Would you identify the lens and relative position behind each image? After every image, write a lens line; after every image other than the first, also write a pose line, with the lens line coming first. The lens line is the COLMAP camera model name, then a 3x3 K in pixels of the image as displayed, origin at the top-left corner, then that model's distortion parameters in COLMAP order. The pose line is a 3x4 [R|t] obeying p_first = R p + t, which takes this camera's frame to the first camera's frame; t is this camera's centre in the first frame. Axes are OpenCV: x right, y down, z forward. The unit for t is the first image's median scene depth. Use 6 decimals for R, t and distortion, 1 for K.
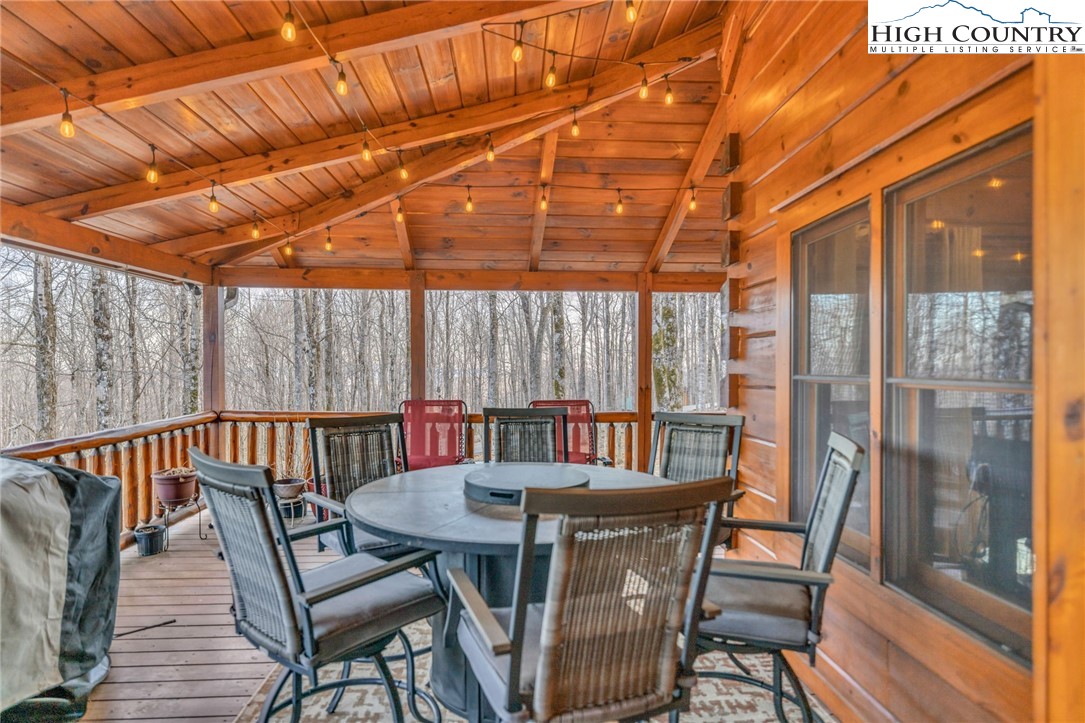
lens RADIAL K [[585.4, 0, 551.0], [0, 585.4, 374.8], [0, 0, 1]] dist [0.005359, -0.004195]
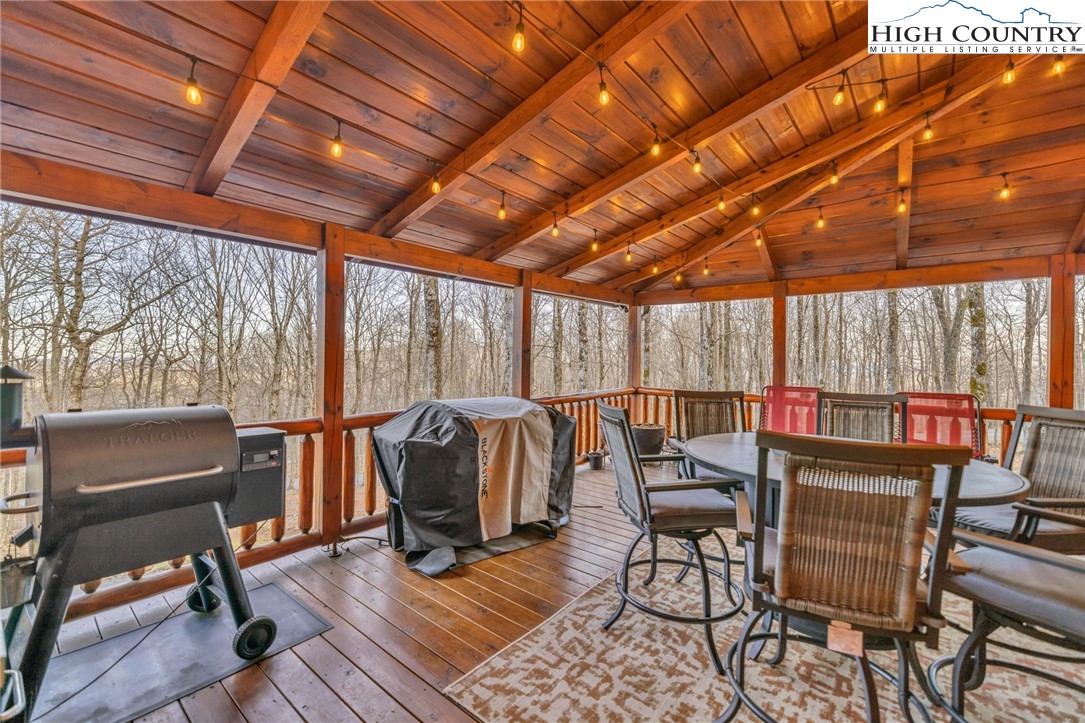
lens RADIAL K [[460.0, 0, 538.1], [0, 460.0, 360.0], [0, 0, 1]] dist [-0.000611, -0.000129]
pose [[0.725318, 0.006826, -0.688380, 0.103962], [-0.018295, 0.999789, -0.009363, 0.009881], [0.688171, 0.019386, 0.725290, -0.074556]]
